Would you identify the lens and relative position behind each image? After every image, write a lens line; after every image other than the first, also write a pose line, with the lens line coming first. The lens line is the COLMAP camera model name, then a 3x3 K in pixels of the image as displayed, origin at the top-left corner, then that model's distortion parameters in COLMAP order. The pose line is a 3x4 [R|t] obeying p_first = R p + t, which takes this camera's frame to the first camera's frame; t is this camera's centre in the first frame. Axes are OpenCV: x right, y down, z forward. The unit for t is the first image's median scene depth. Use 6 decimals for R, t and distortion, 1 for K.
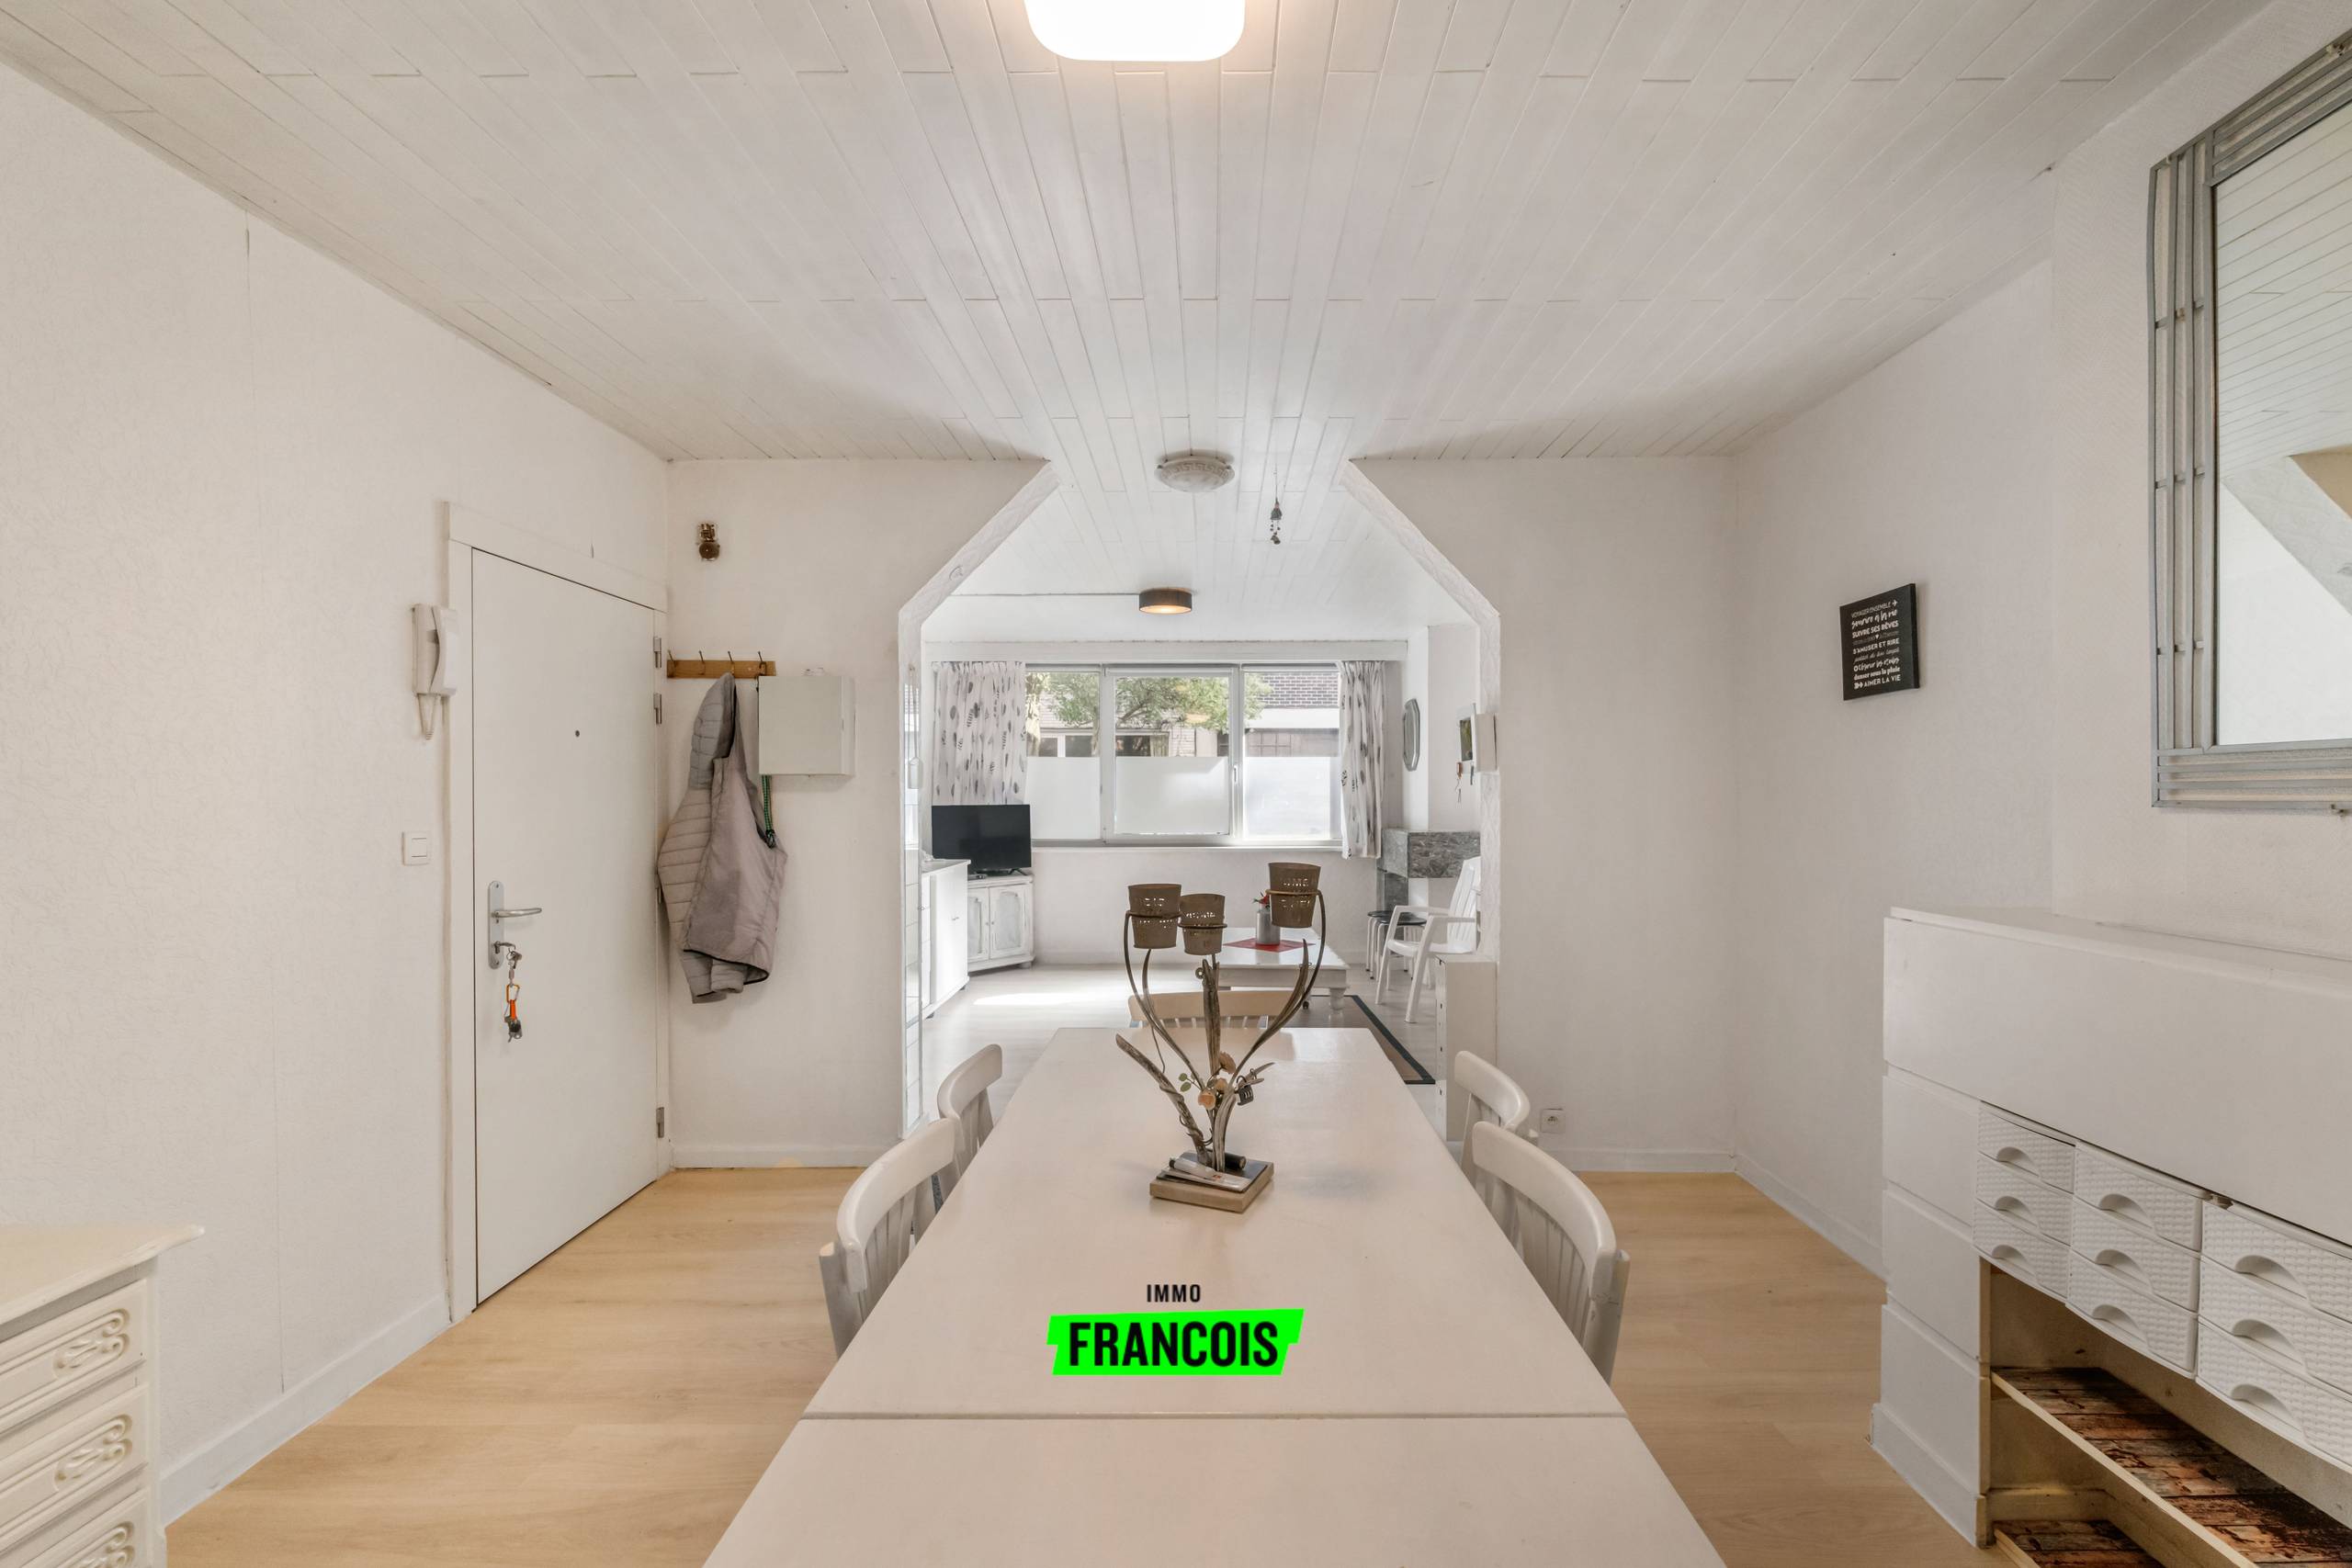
lens RADIAL K [[914.2, 0, 1180.8], [0, 914.2, 801.3], [0, 0, 1]] dist [0.000325, 0.000366]
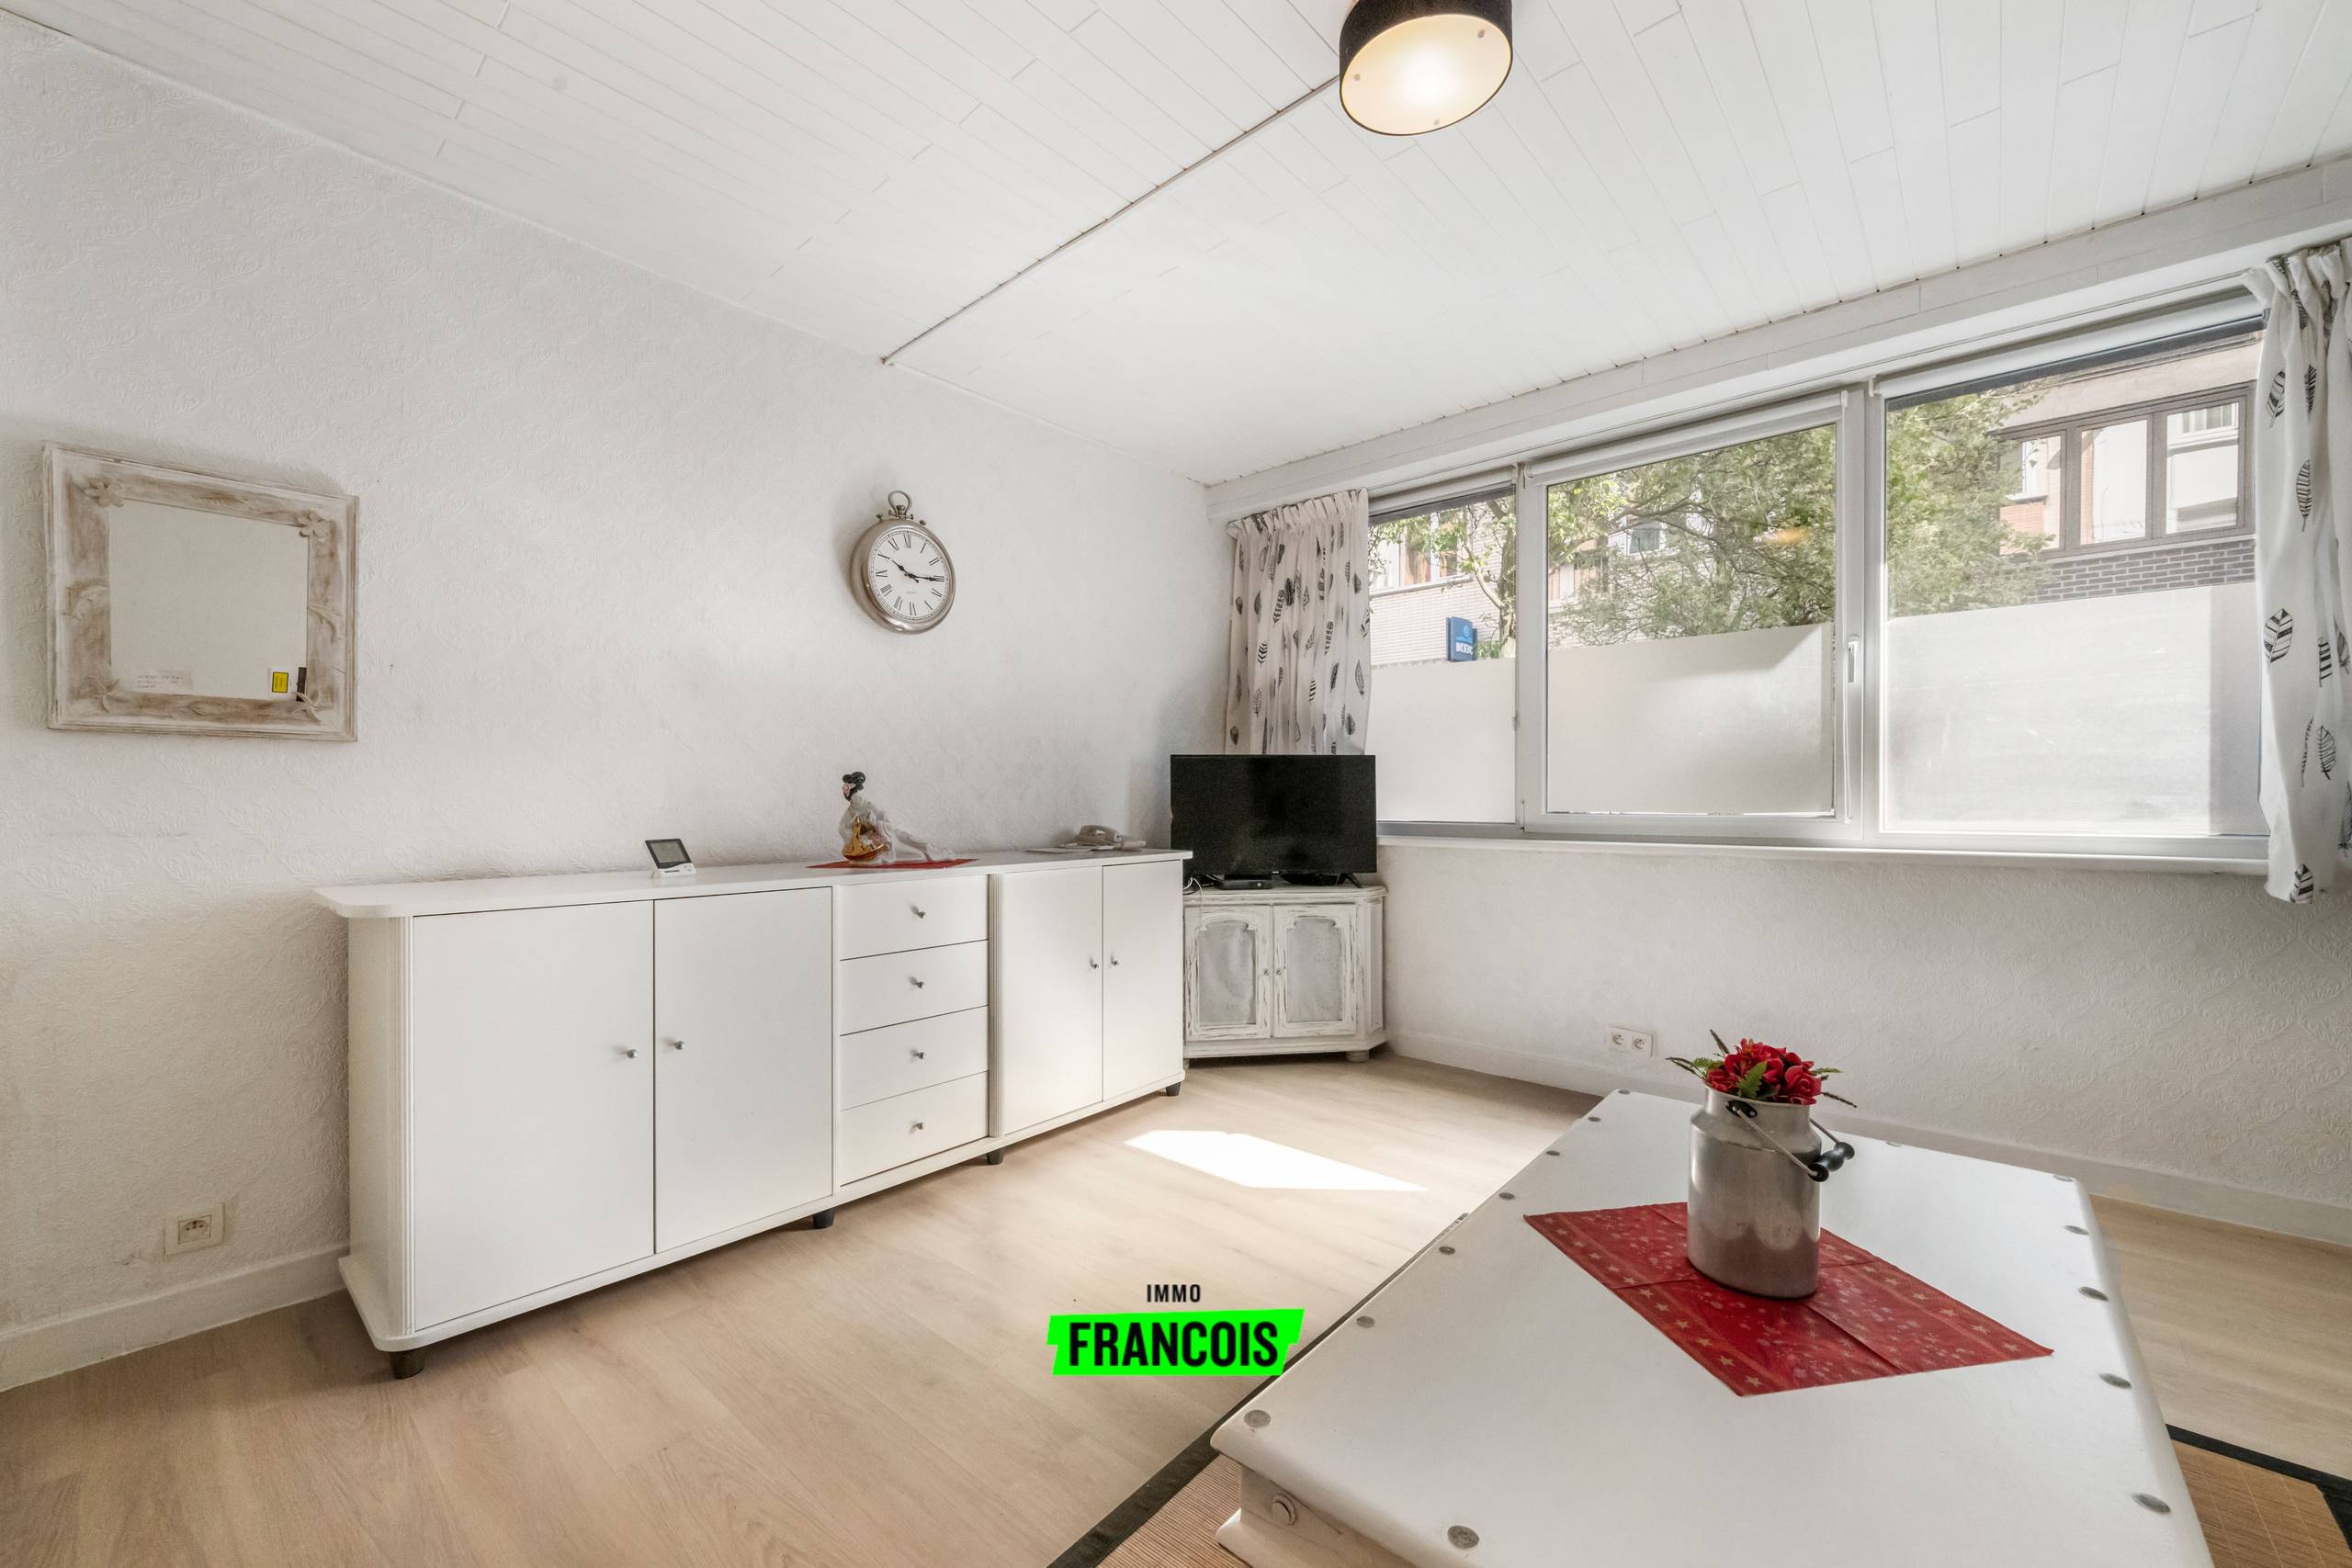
lens RADIAL K [[914.2, 0, 1180.8], [0, 914.2, 801.3], [0, 0, 1]] dist [0.000325, 0.000366]
pose [[0.768942, 0.006207, -0.639289, 0.089799], [-0.002012, 0.999971, 0.007289, 0.026901], [0.639316, -0.004318, 0.768932, 0.518314]]
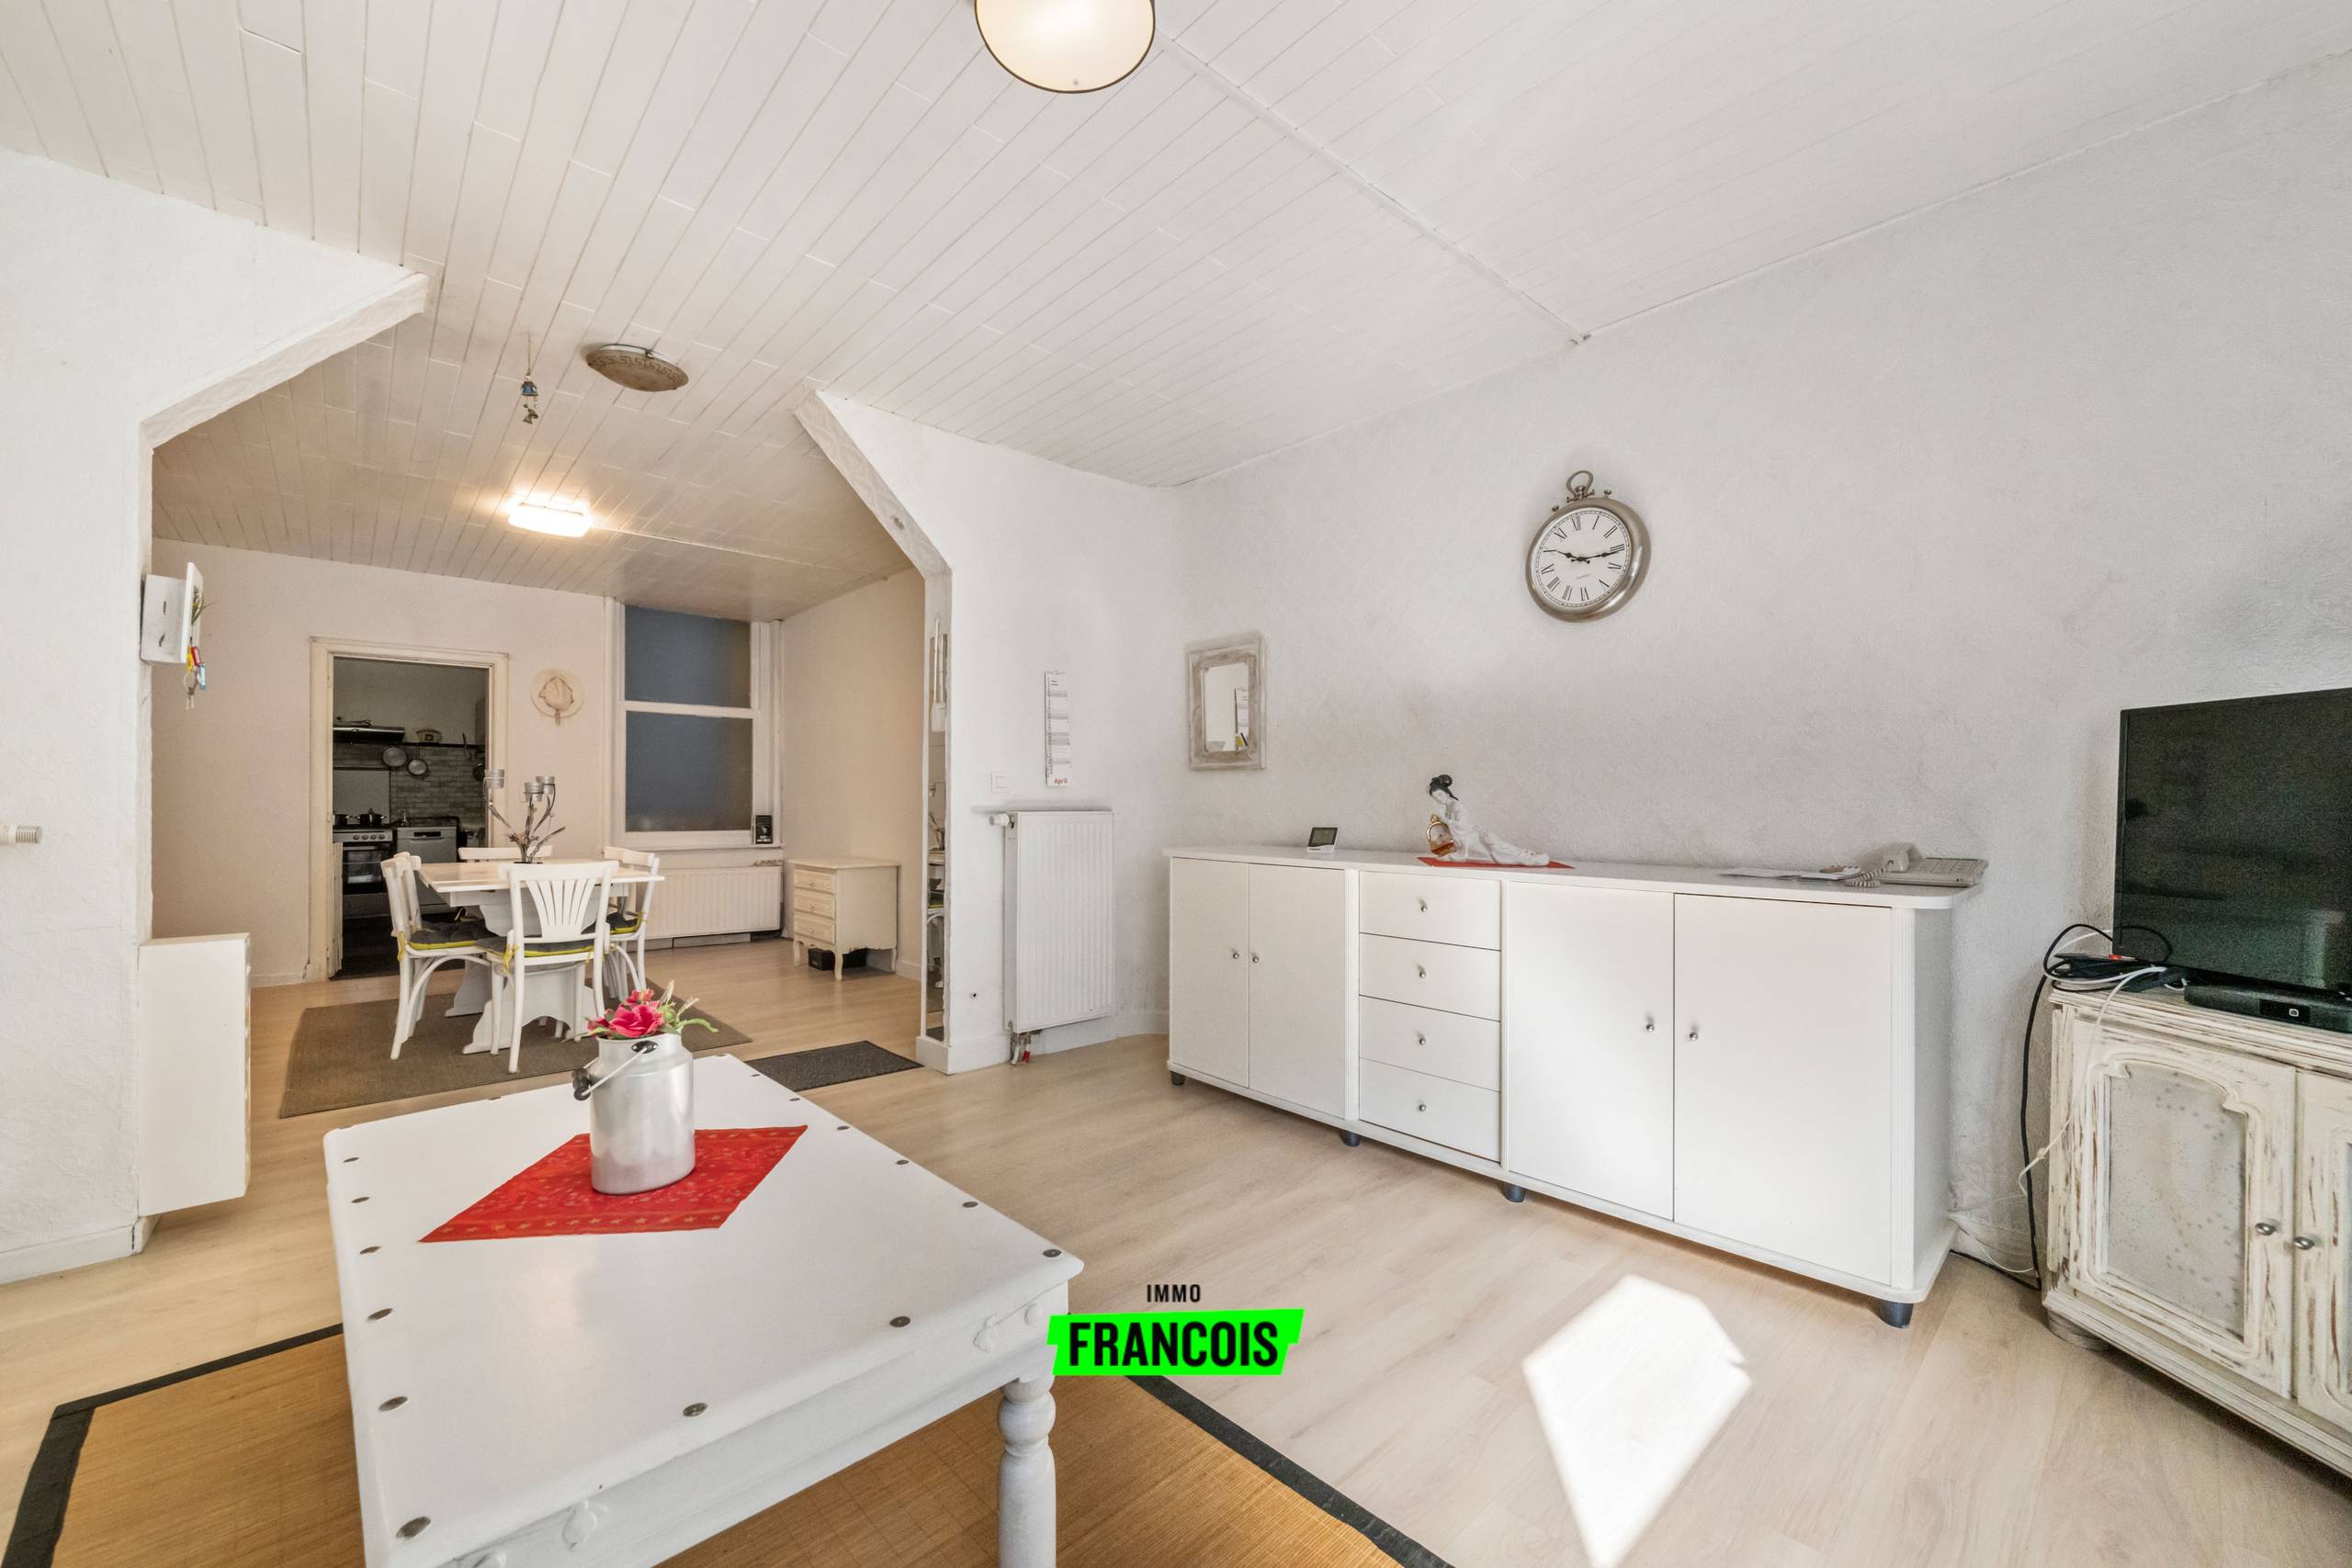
lens RADIAL K [[914.2, 0, 1180.8], [0, 914.2, 801.3], [0, 0, 1]] dist [0.000325, 0.000366]
pose [[-0.708893, 0.001242, -0.705315, 0.120982], [0.000839, 0.999999, 0.000917, 0.029333], [0.705315, 0.000058, -0.708894, 0.915505]]
